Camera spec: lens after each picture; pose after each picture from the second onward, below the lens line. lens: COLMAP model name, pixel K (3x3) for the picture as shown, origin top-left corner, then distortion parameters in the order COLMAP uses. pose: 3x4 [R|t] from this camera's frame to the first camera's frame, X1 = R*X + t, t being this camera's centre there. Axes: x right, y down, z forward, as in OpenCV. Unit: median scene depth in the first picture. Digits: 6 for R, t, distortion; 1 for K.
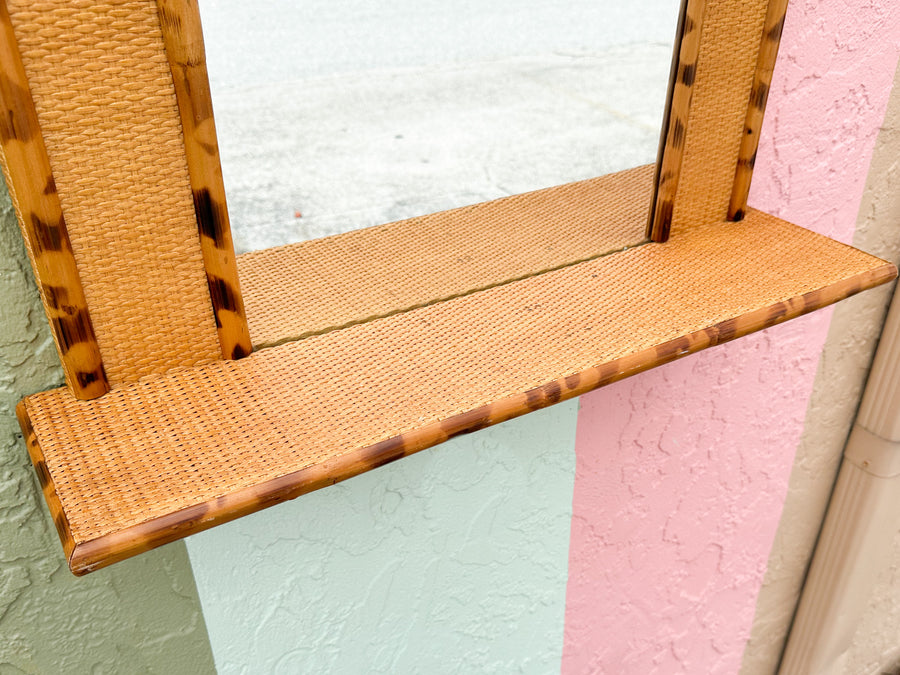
lens RADIAL K [[844.0, 0, 463.0], [0, 844.0, 439.1], [0, 0, 1]] dist [-0.017653, 0.000000]
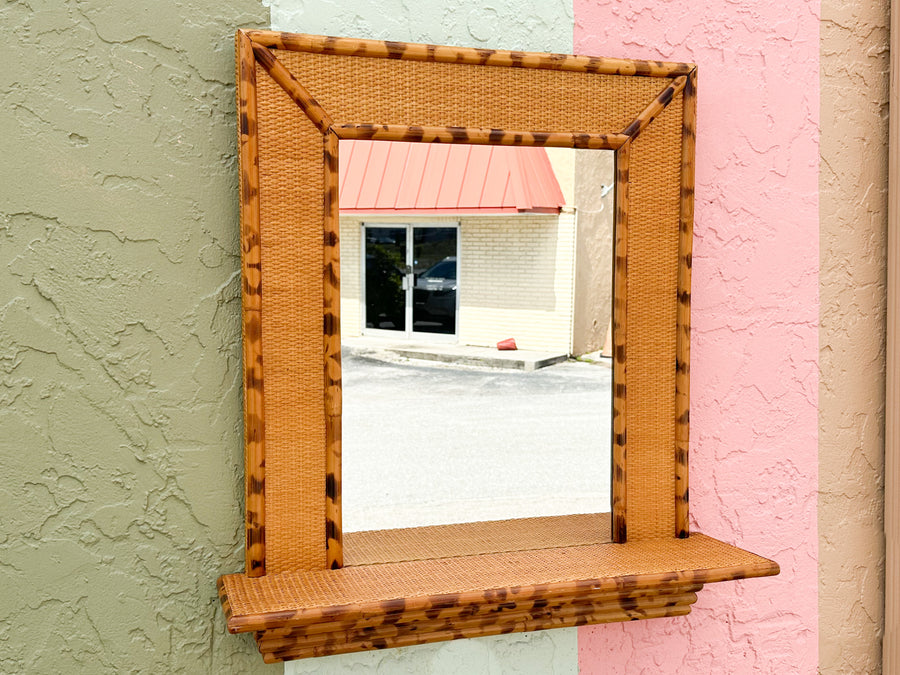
lens RADIAL K [[924.1, 0, 415.5], [0, 924.1, 363.7], [0, 0, 1]] dist [0.068554, 0.000000]
pose [[0.961886, -0.001480, -0.273448, 0.440961], [-0.145138, 0.844745, -0.515113, 0.530256], [0.231756, 0.535167, 0.812333, -0.804003]]
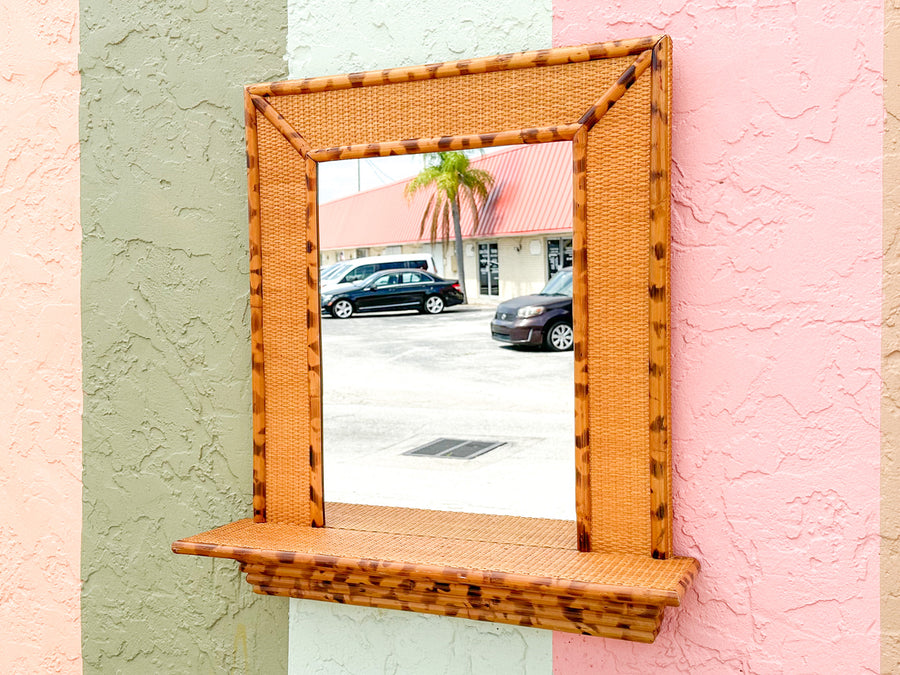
lens RADIAL K [[967.5, 0, 395.6], [0, 967.5, 350.6], [0, 0, 1]] dist [0.056914, 0.000000]
pose [[0.554784, 0.015899, -0.831842, 1.869653], [-0.474317, 0.827472, -0.300522, 0.170038], [0.683548, 0.561282, 0.466610, -0.239955]]
